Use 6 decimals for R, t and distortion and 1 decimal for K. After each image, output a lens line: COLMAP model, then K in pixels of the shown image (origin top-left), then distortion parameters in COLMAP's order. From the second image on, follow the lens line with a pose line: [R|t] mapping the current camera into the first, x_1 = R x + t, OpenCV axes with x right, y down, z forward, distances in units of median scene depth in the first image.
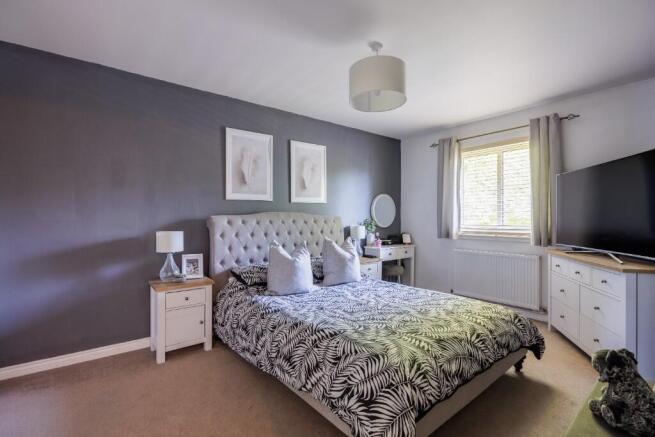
lens RADIAL K [[305.8, 0, 329.1], [0, 305.8, 216.9], [0, 0, 1]] dist [-0.010692, -0.000013]
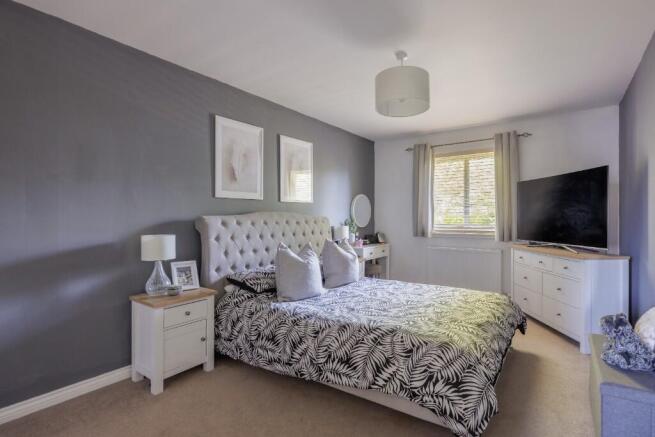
lens RADIAL K [[320.0, 0, 359.2], [0, 320.0, 216.5], [0, 0, 1]] dist [-0.012631, 0.000667]
pose [[0.948254, -0.000234, 0.317514, -0.247976], [0.000279, 1.000000, -0.000096, -0.002652], [-0.317514, 0.000179, 0.948254, 0.001508]]
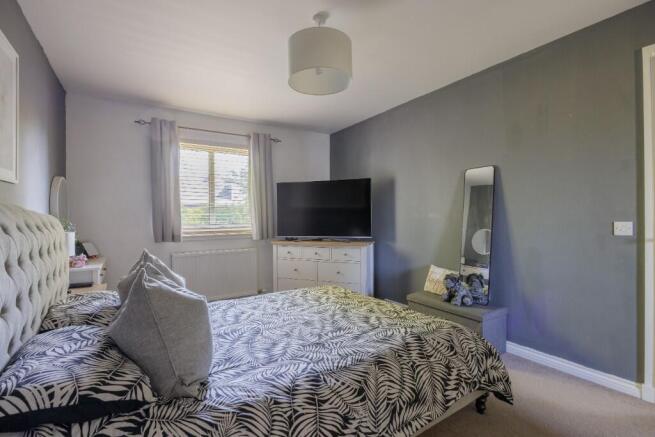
lens RADIAL K [[305.8, 0, 329.1], [0, 305.8, 216.9], [0, 0, 1]] dist [-0.010692, -0.000013]
pose [[0.089220, -0.001495, 0.996011, -0.528955], [0.007385, 0.999972, 0.000839, 0.006711], [-0.995985, 0.007280, 0.089229, 0.670215]]
